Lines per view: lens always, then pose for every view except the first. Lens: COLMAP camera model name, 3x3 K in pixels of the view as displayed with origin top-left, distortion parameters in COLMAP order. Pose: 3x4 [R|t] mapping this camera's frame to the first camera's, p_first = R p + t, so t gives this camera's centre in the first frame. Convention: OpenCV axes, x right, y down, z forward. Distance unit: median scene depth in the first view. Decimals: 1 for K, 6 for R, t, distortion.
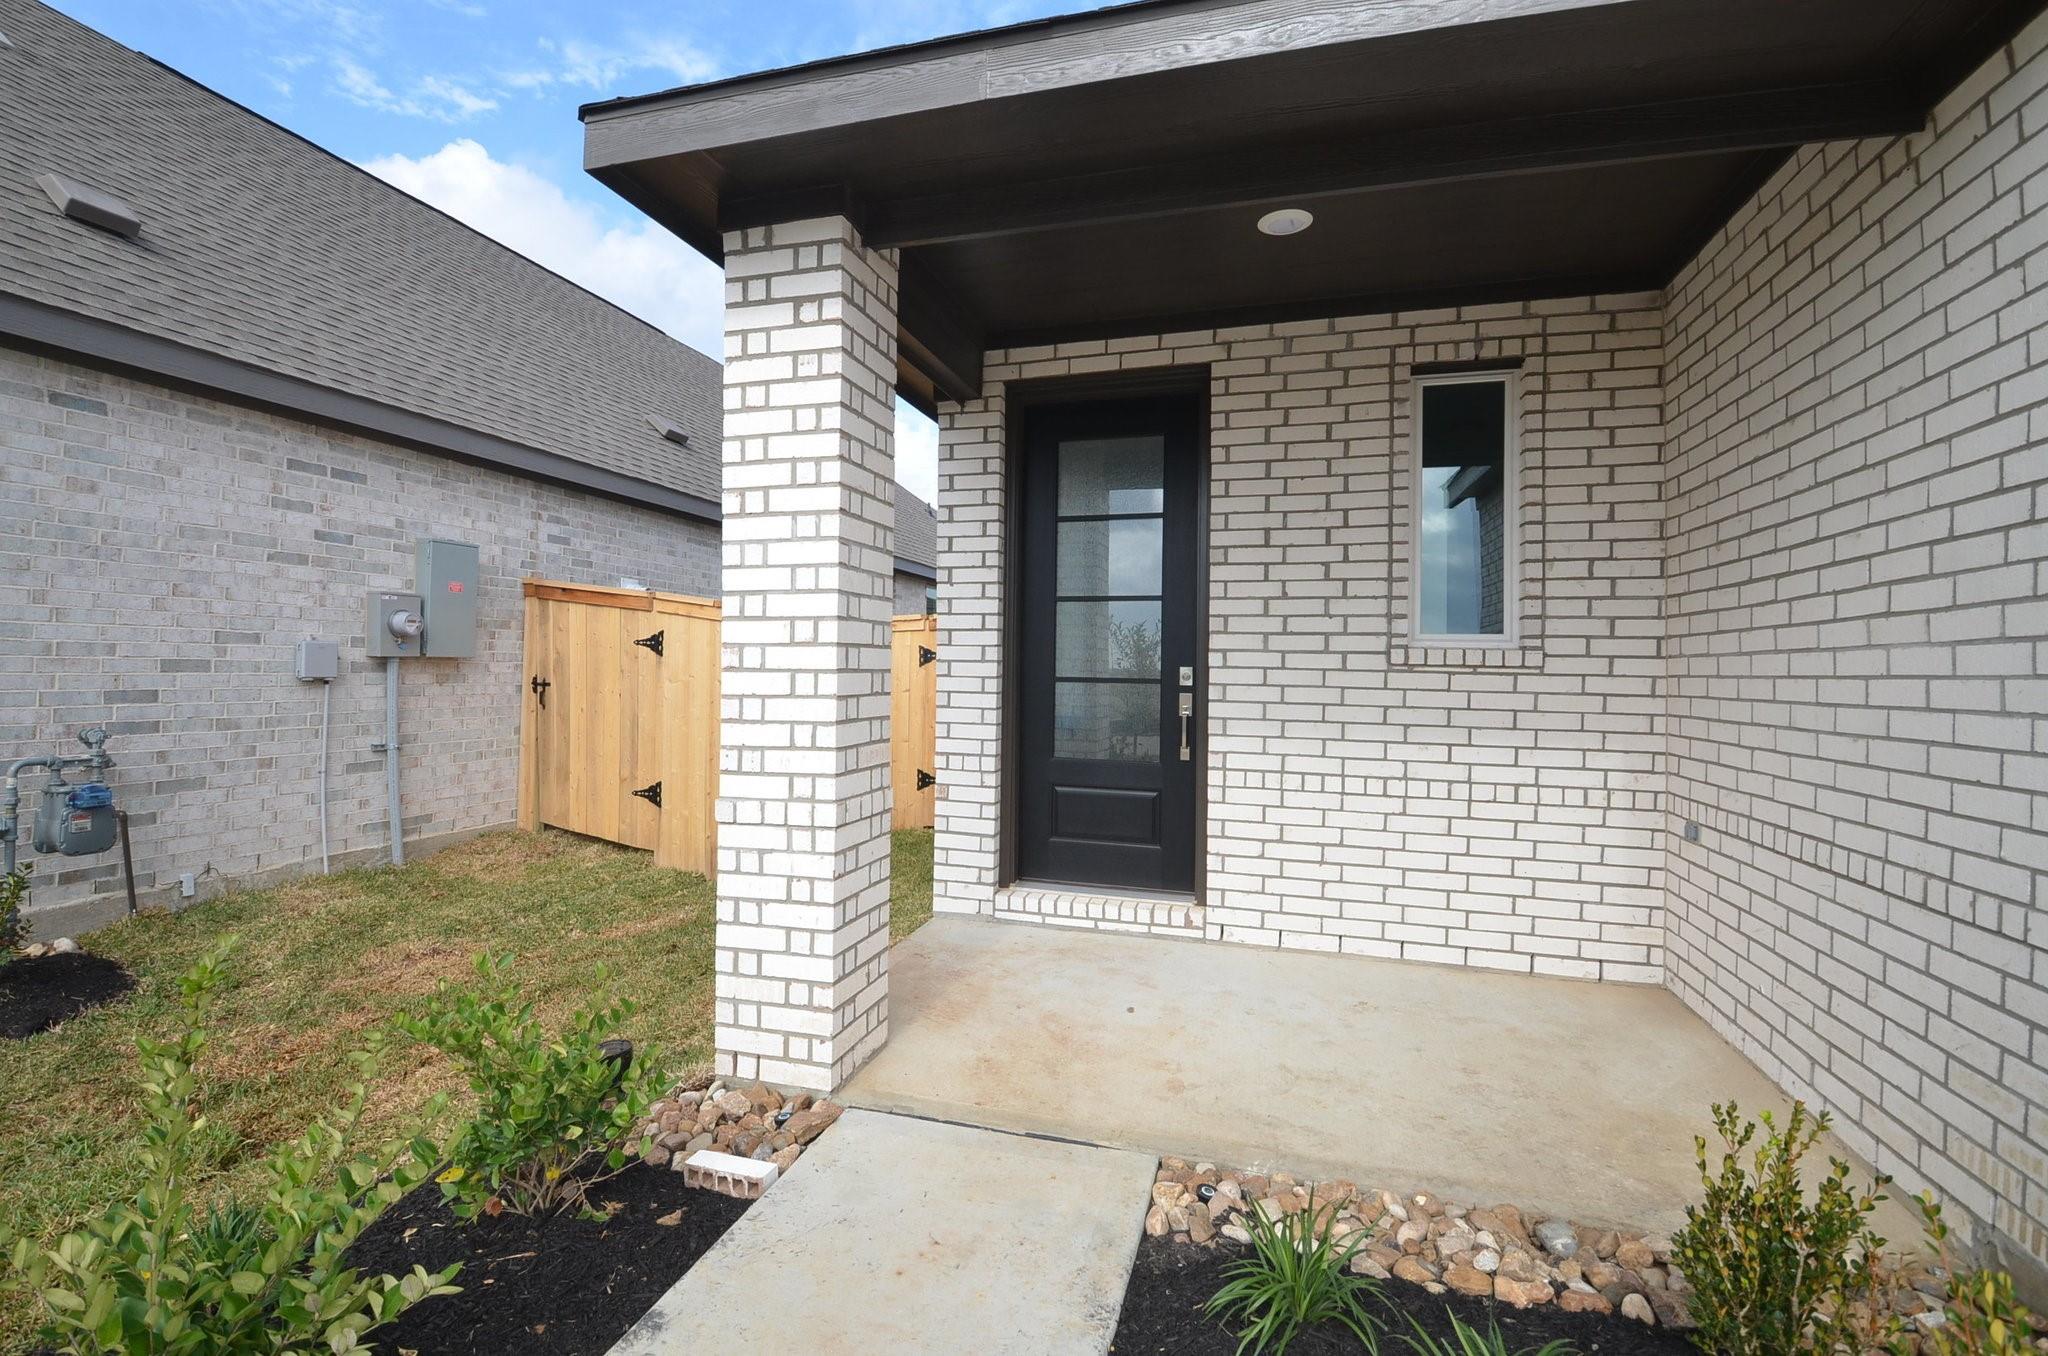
lens RADIAL K [[919.1, 0, 1011.4], [0, 919.1, 653.4], [0, 0, 1]] dist [-0.006839, -0.003500]
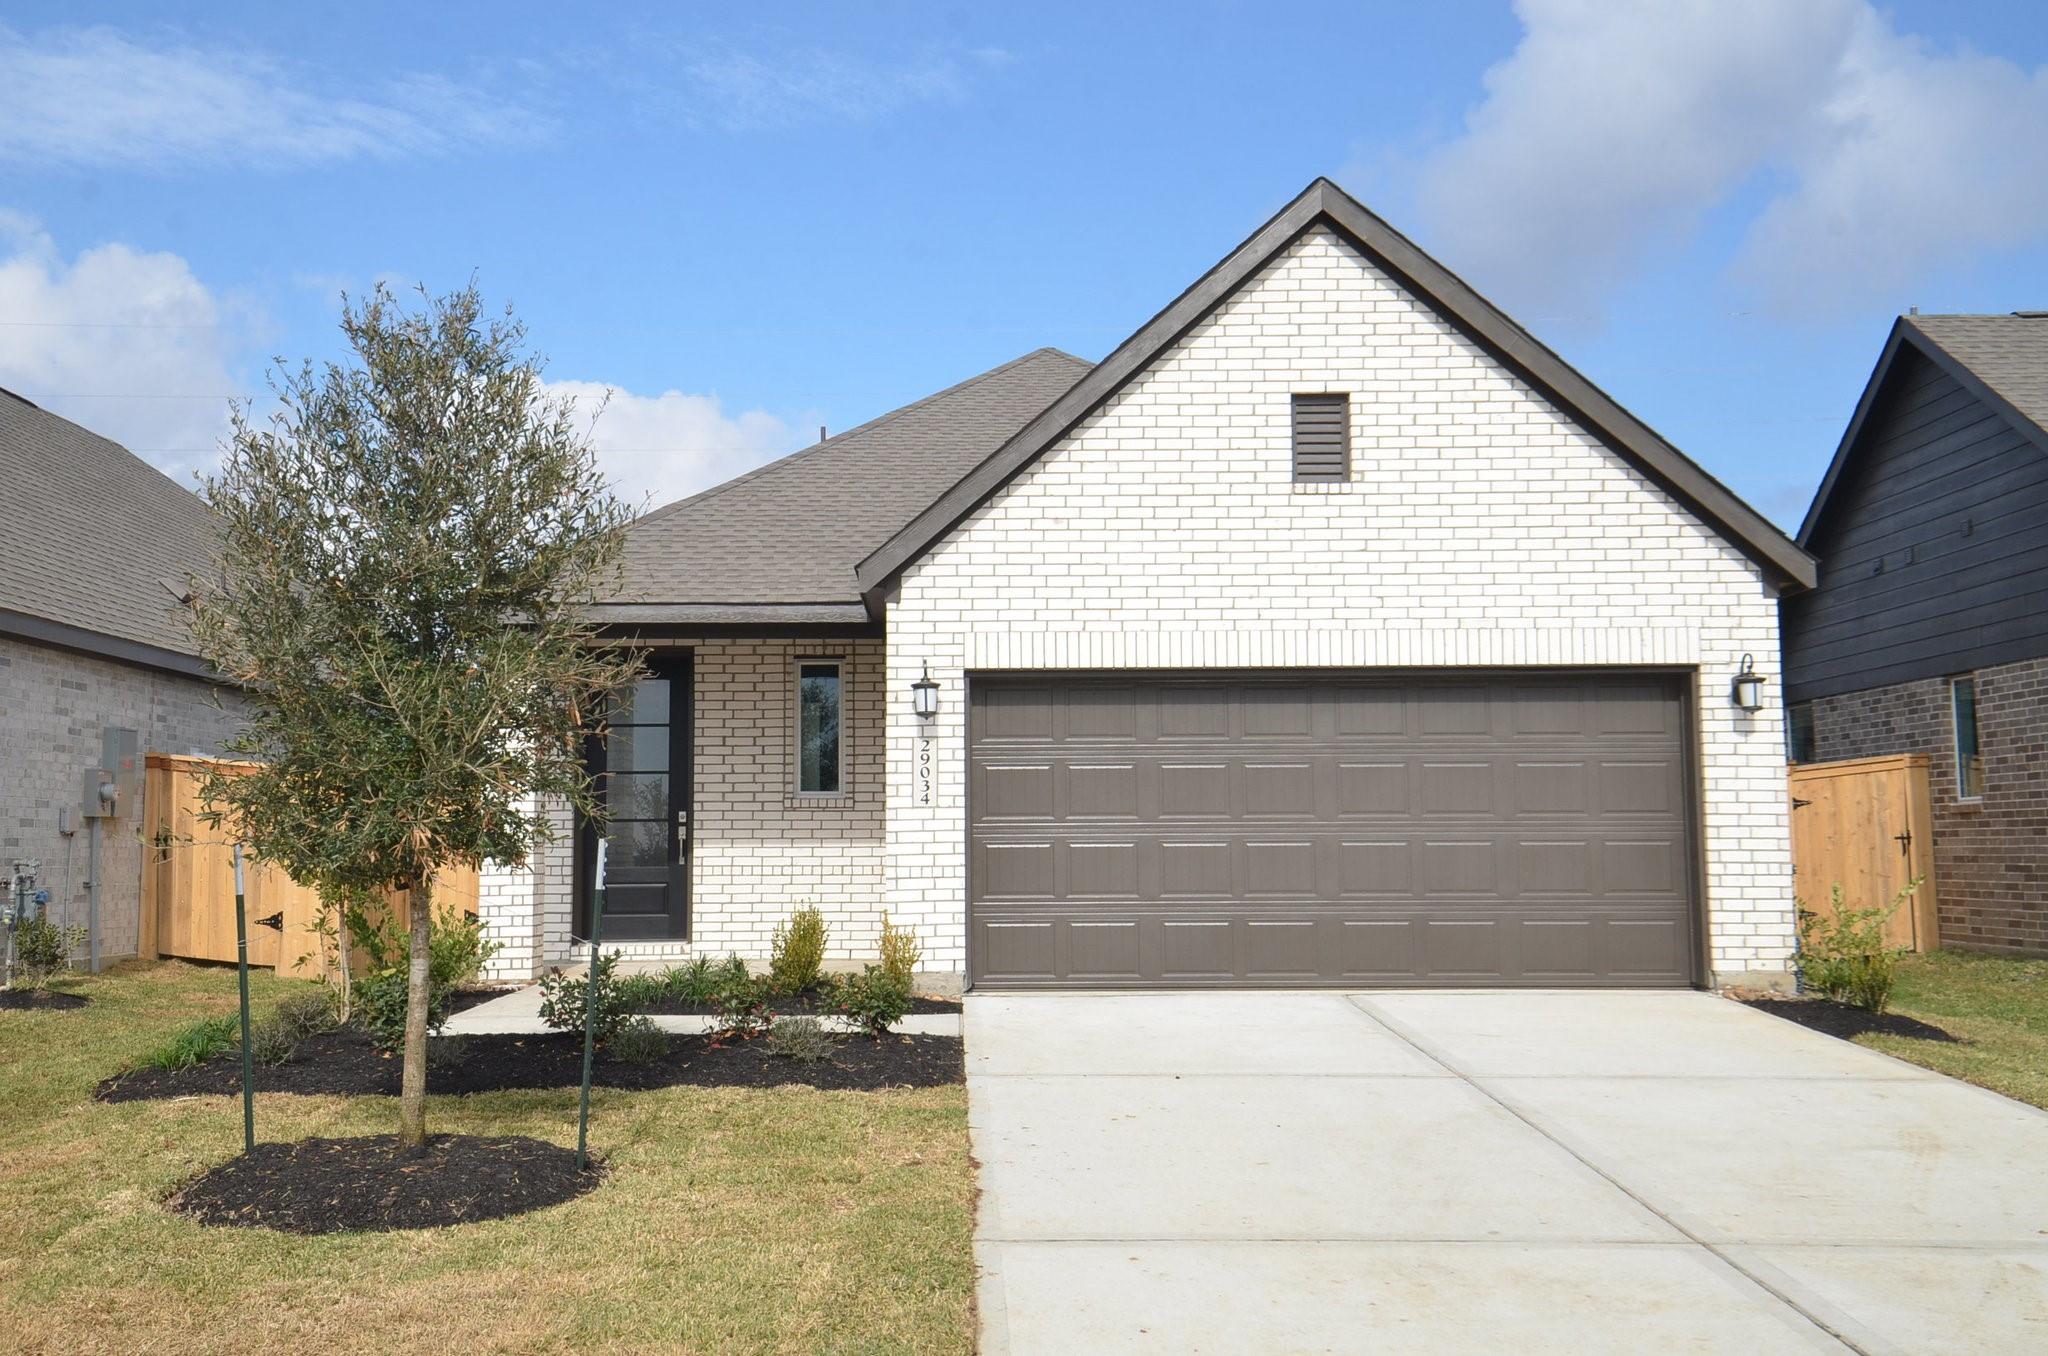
lens RADIAL K [[2088.1, 0, 1002.2], [0, 2088.1, 669.0], [0, 0, 1]] dist [0.062695, 0.000000]
pose [[0.954967, 0.005412, 0.296663, -0.453325], [0.016256, 0.997378, -0.070524, 0.037917], [-0.296267, 0.072171, 0.952375, -3.297510]]
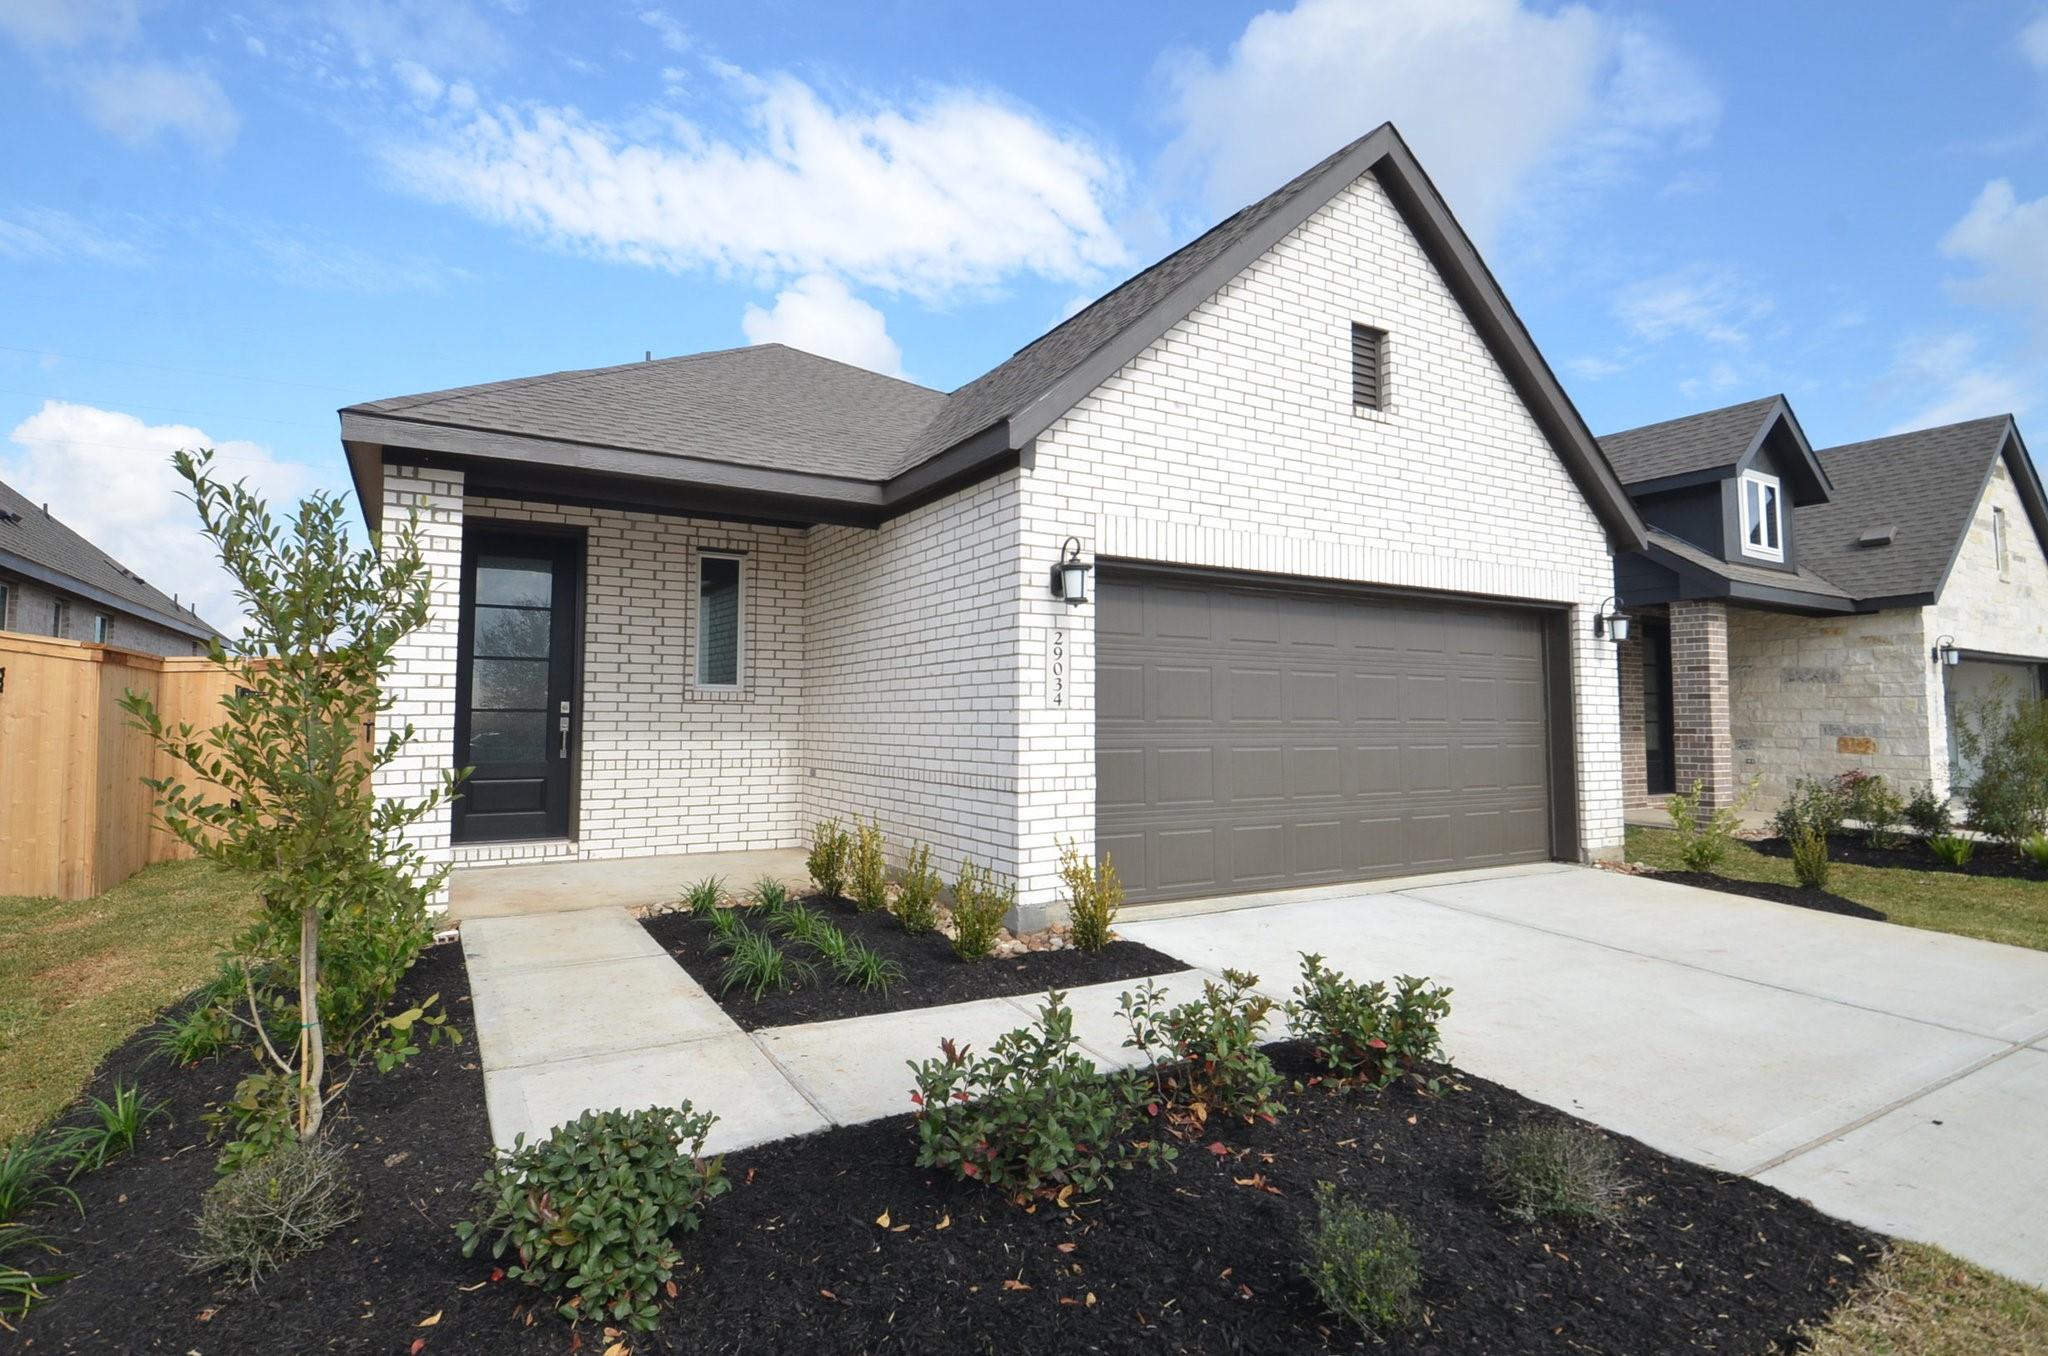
lens RADIAL K [[997.1, 0, 998.7], [0, 997.1, 652.0], [0, 0, 1]] dist [-0.007558, -0.006091]
pose [[0.686494, 0.036149, 0.726236, -0.635816], [-0.004248, 0.998946, -0.045708, 0.004236], [-0.727123, 0.028293, 0.685924, -0.888242]]
